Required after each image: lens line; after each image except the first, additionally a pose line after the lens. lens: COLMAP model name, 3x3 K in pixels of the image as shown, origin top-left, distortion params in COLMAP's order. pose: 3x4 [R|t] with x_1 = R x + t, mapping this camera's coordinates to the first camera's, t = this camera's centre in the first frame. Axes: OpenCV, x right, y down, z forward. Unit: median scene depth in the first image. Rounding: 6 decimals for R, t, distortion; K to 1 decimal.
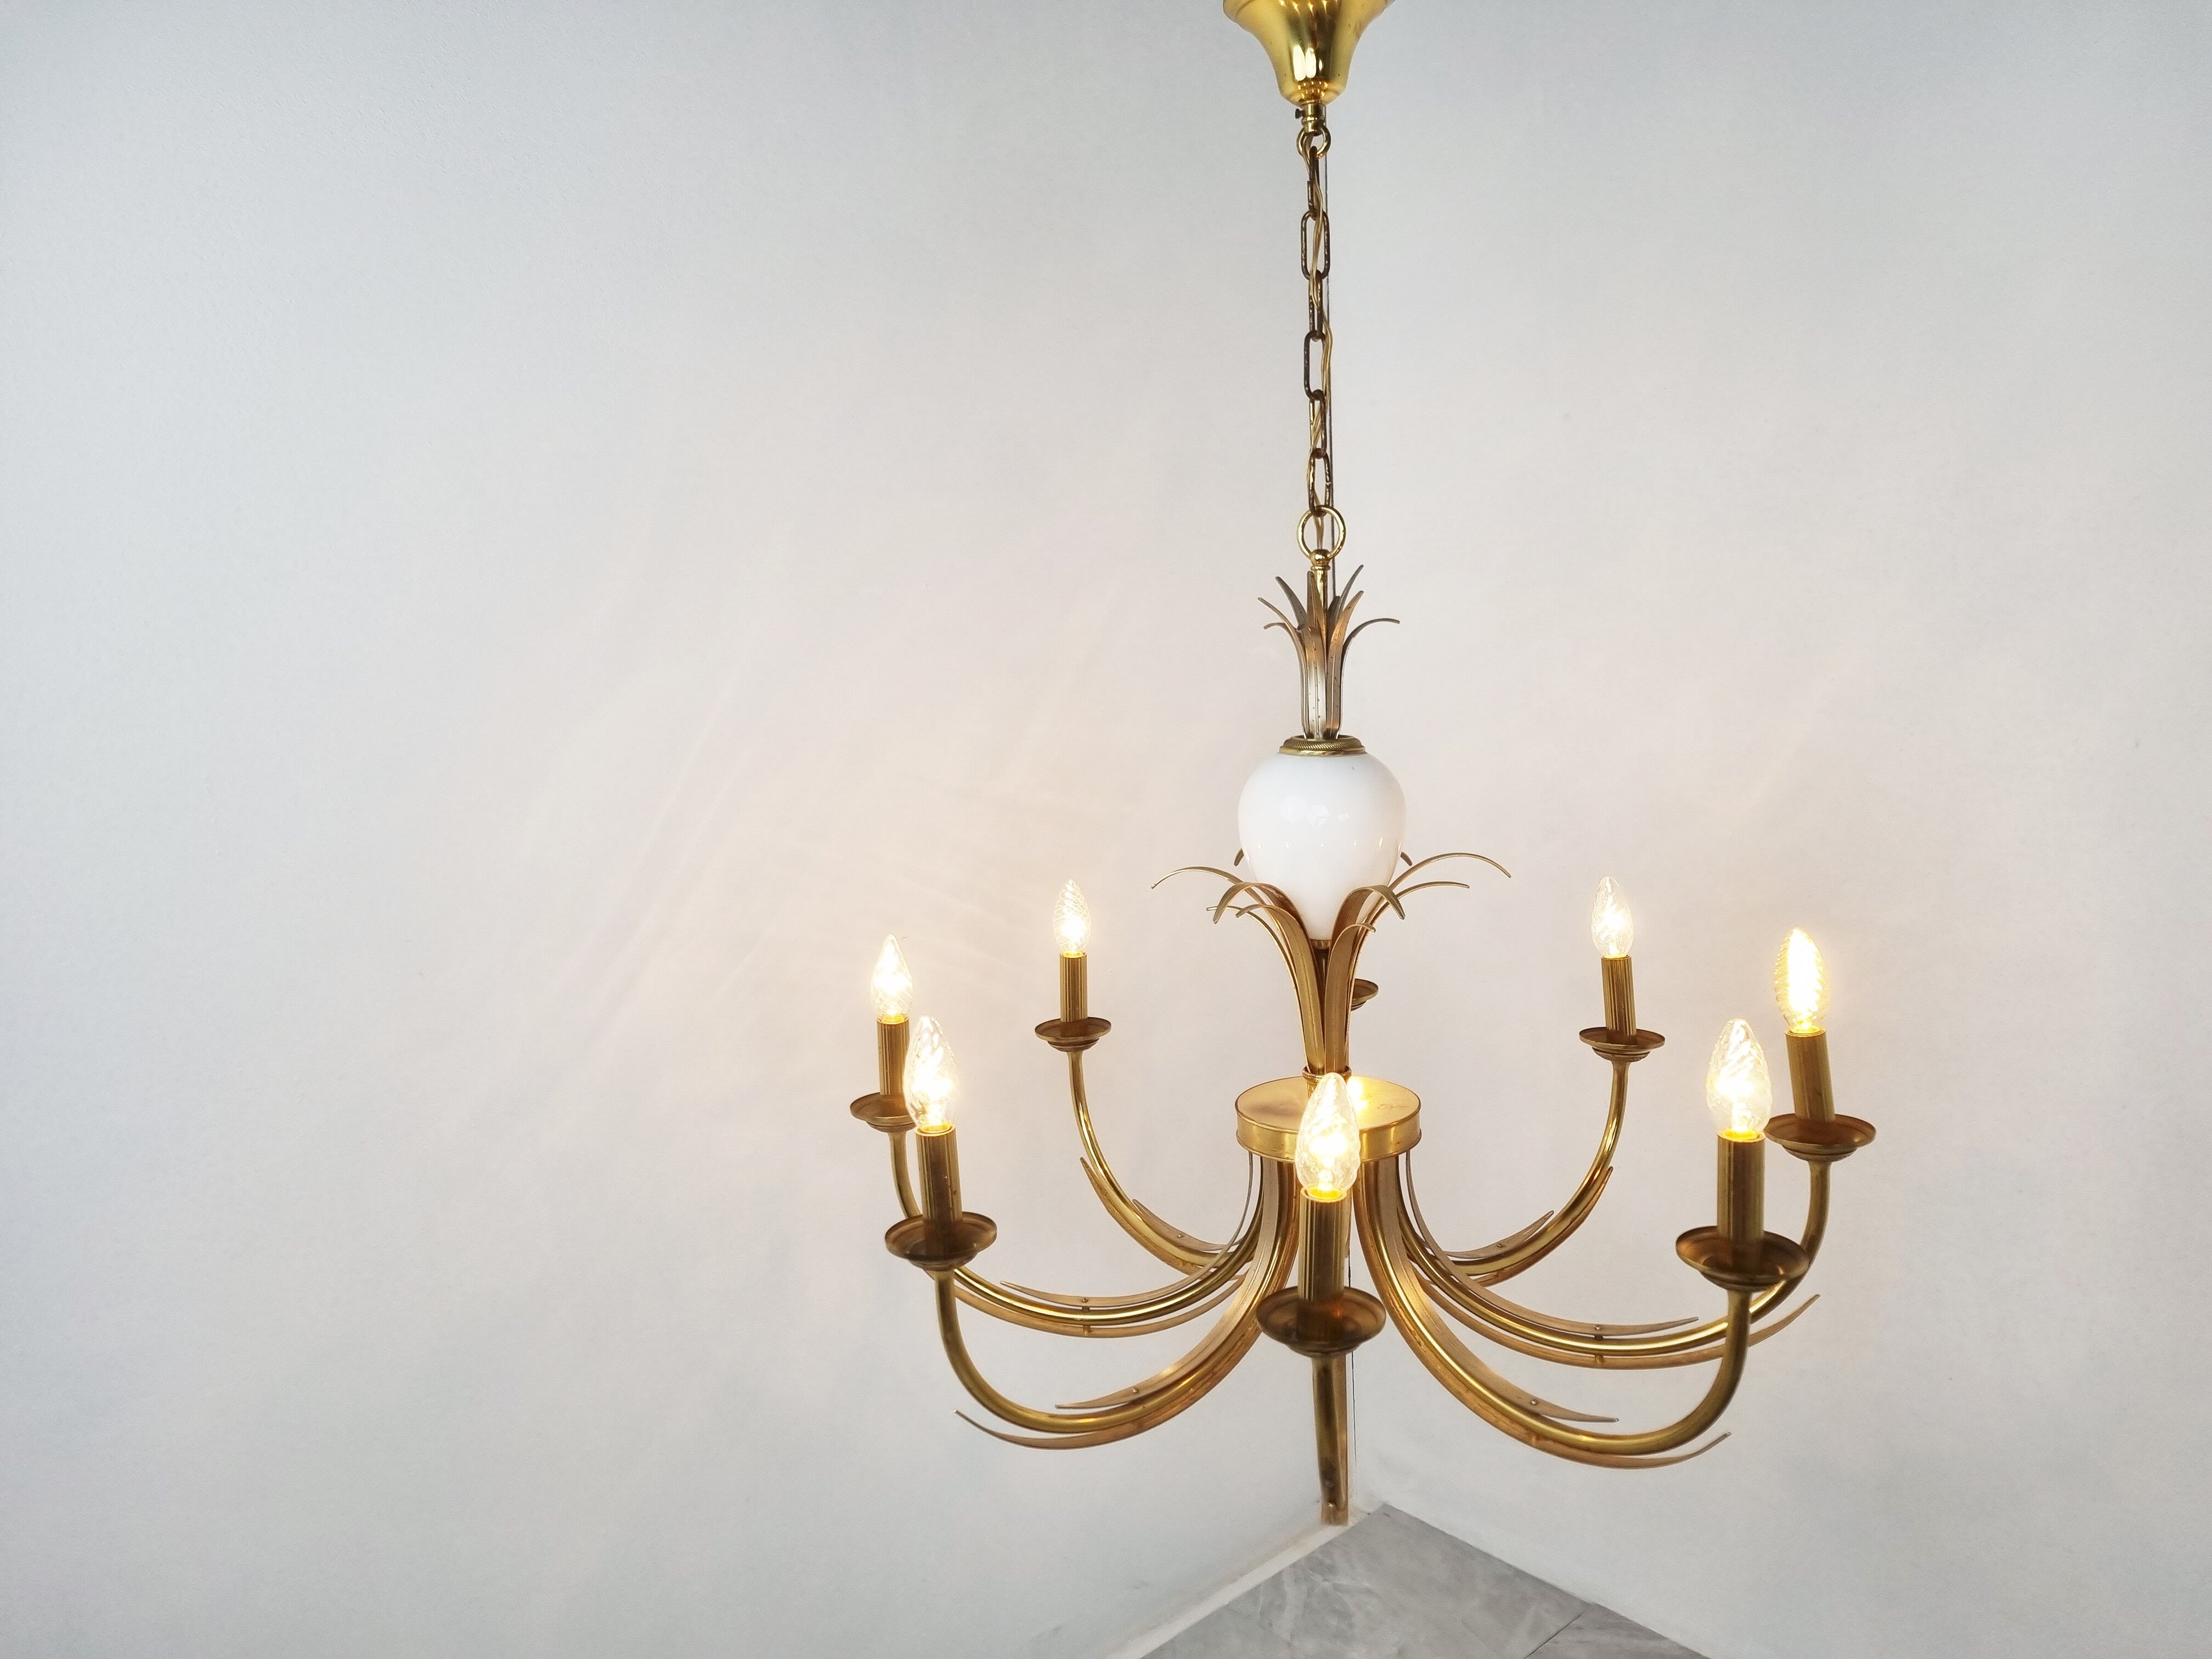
lens RADIAL K [[1824.9, 0, 1097.8], [0, 1824.9, 864.7], [0, 0, 1]] dist [0.012969, -0.000014]
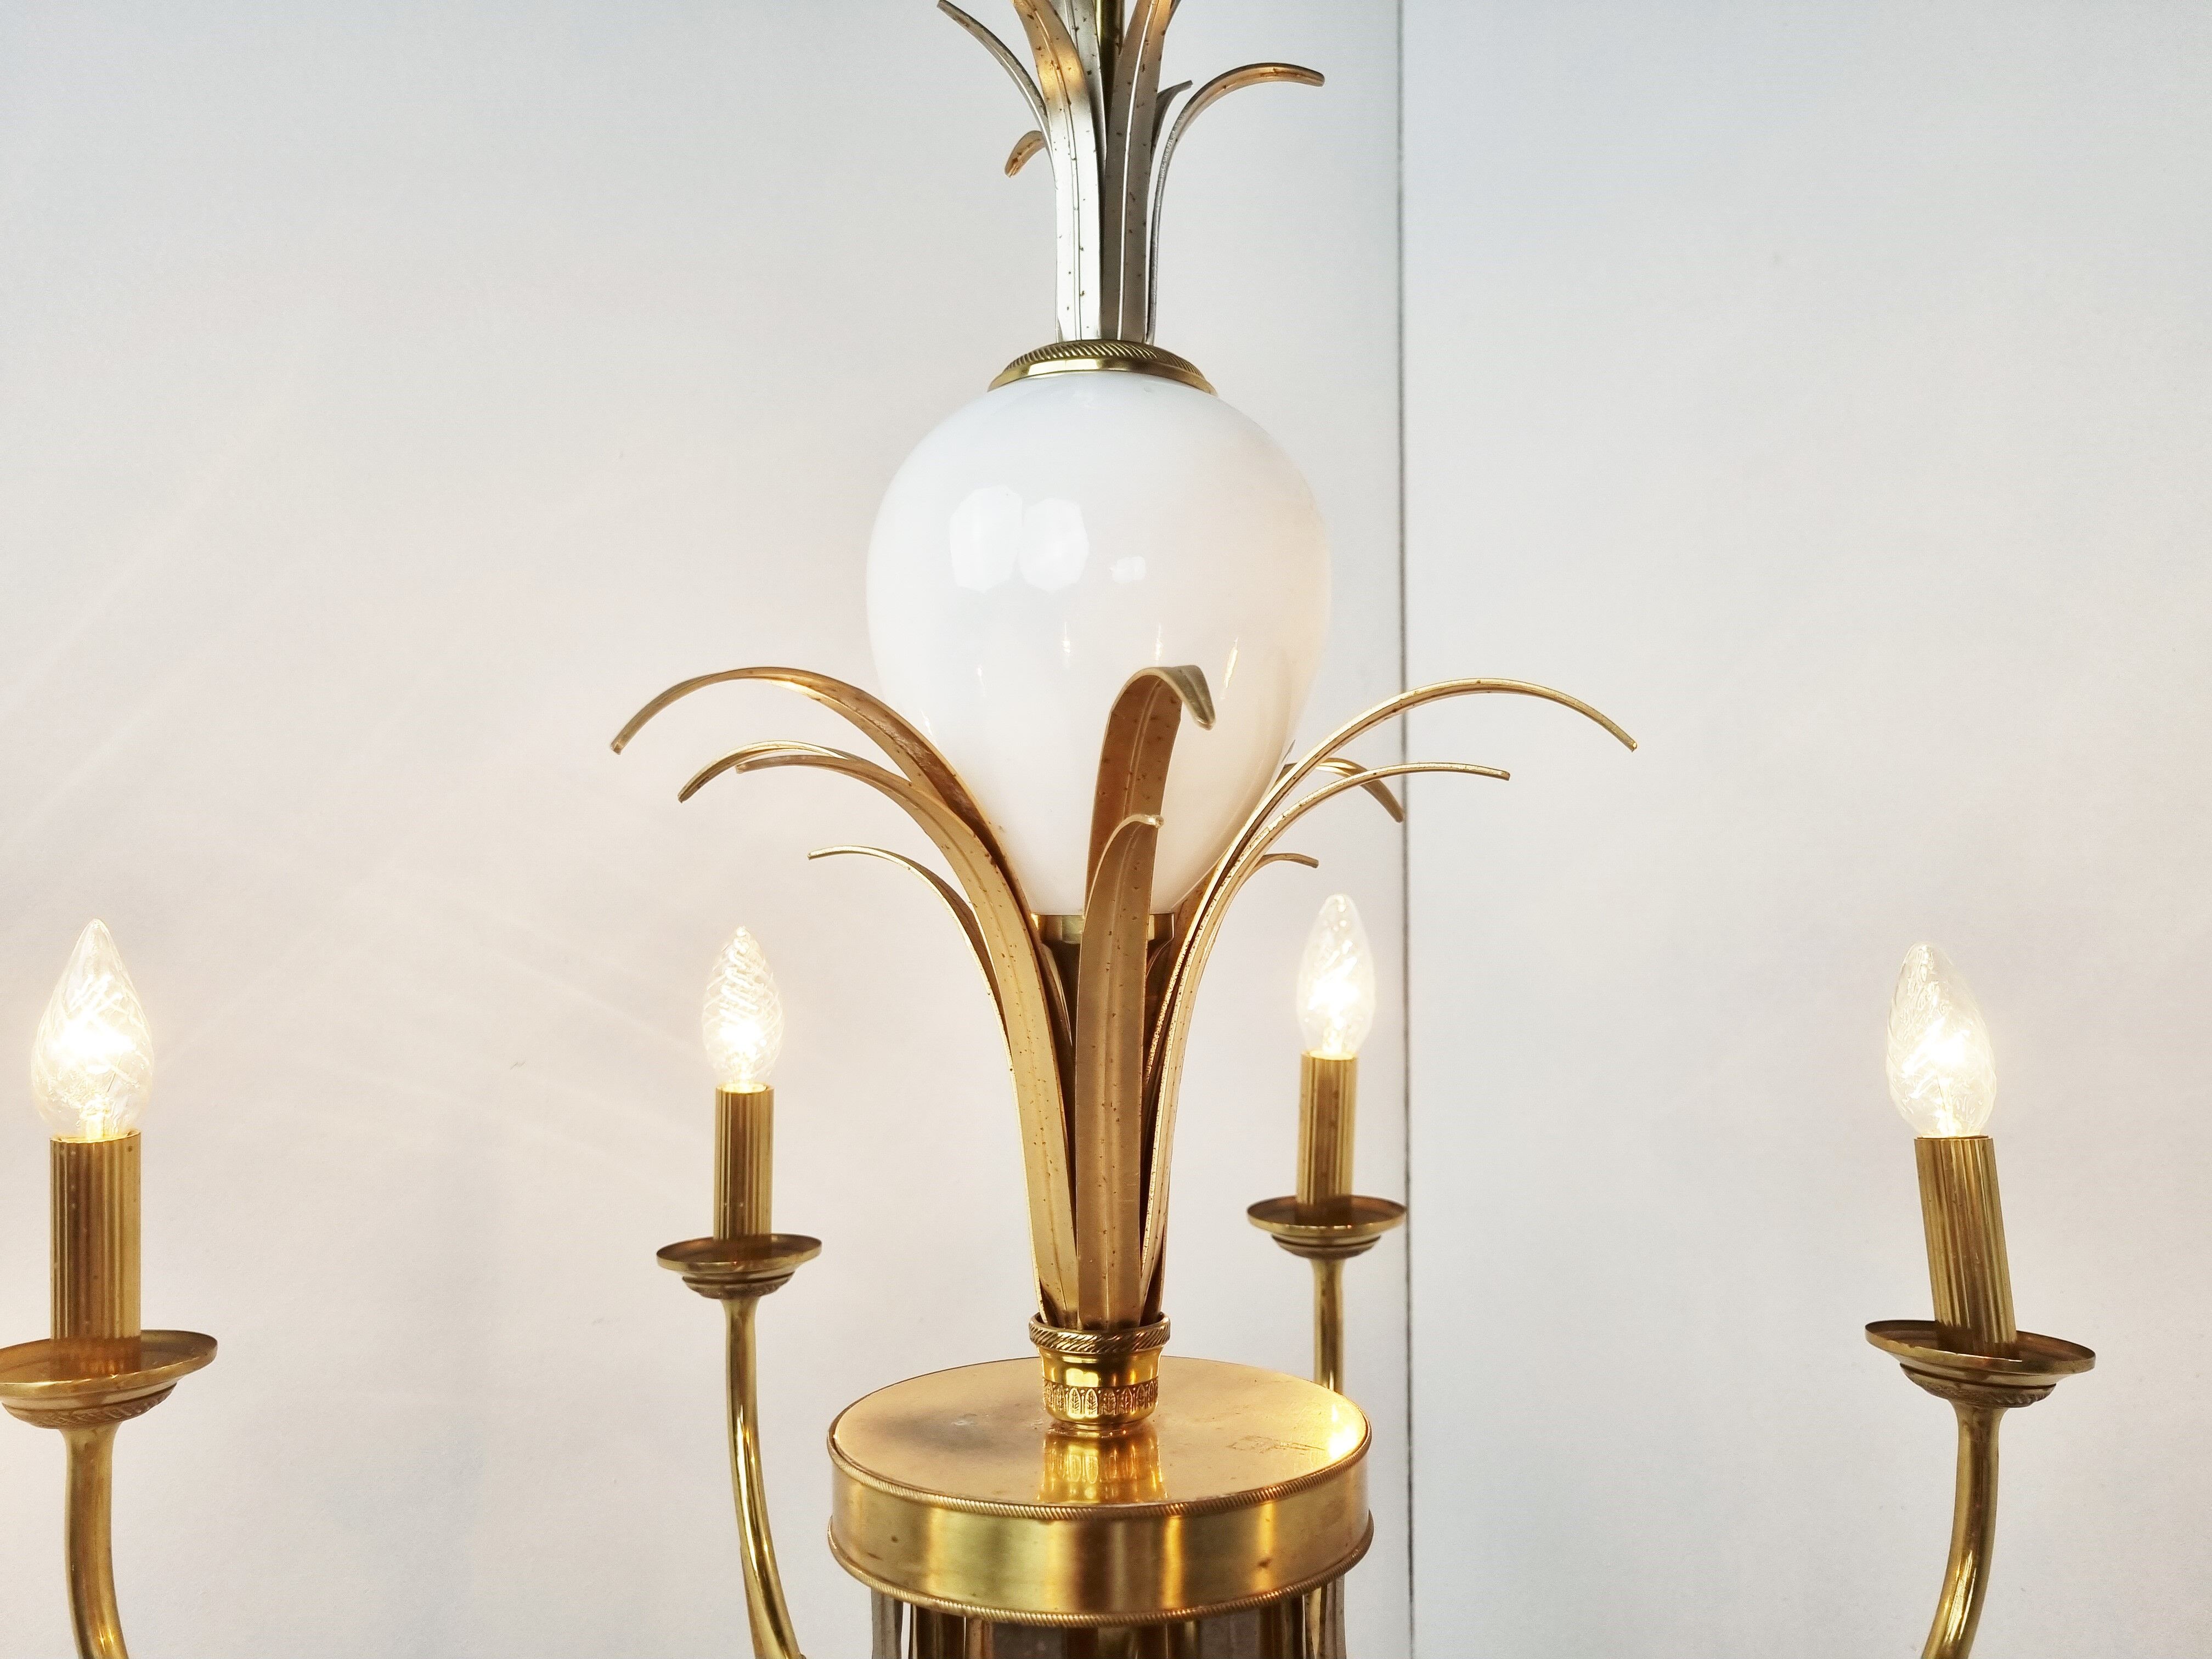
lens RADIAL K [[1688.9, 0, 1096.1], [0, 1688.9, 825.7], [0, 0, 1]] dist [0.011438, 0.002650]
pose [[0.988598, 0.023478, -0.148734, 0.172113], [-0.058075, 0.970797, -0.232765, 0.097186], [0.138926, 0.238749, 0.961092, 0.686648]]
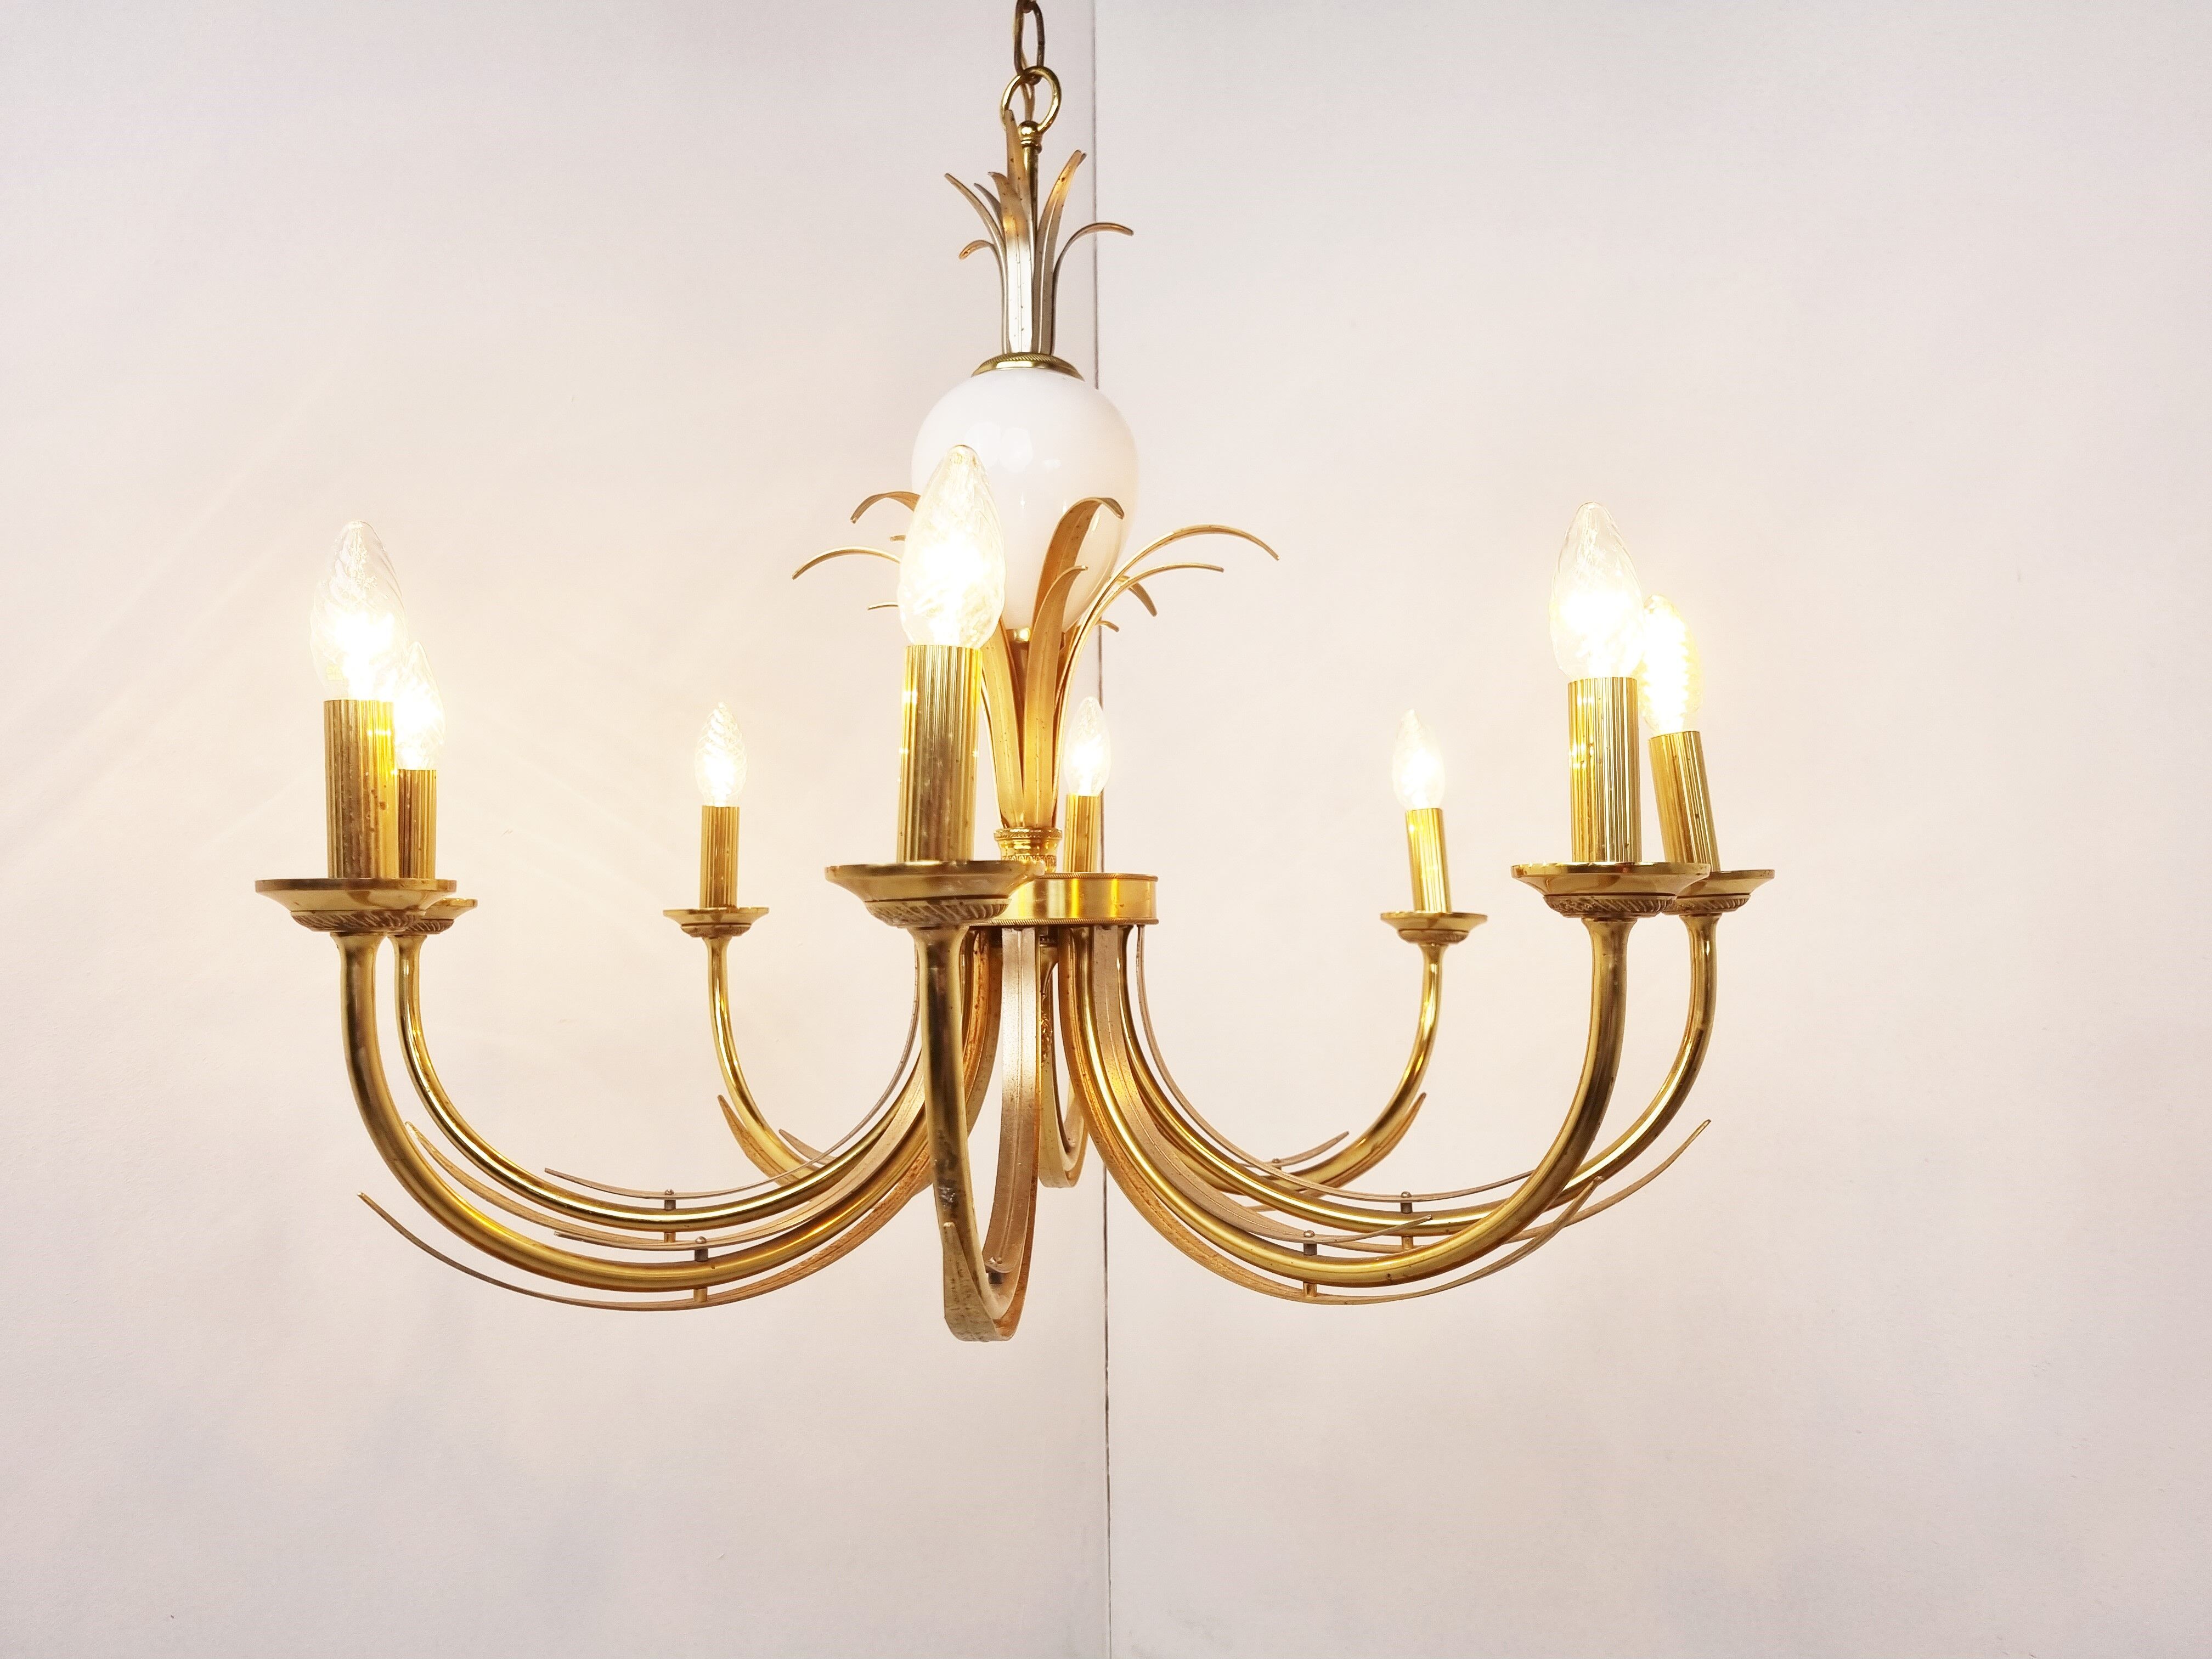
lens RADIAL K [[1824.9, 0, 1097.8], [0, 1824.9, 864.7], [0, 0, 1]] dist [0.012969, -0.000014]
pose [[0.995749, 0.038190, 0.083818, 0.095360], [-0.017322, 0.971402, -0.236807, 0.297652], [-0.090465, 0.234349, 0.967934, 0.323464]]
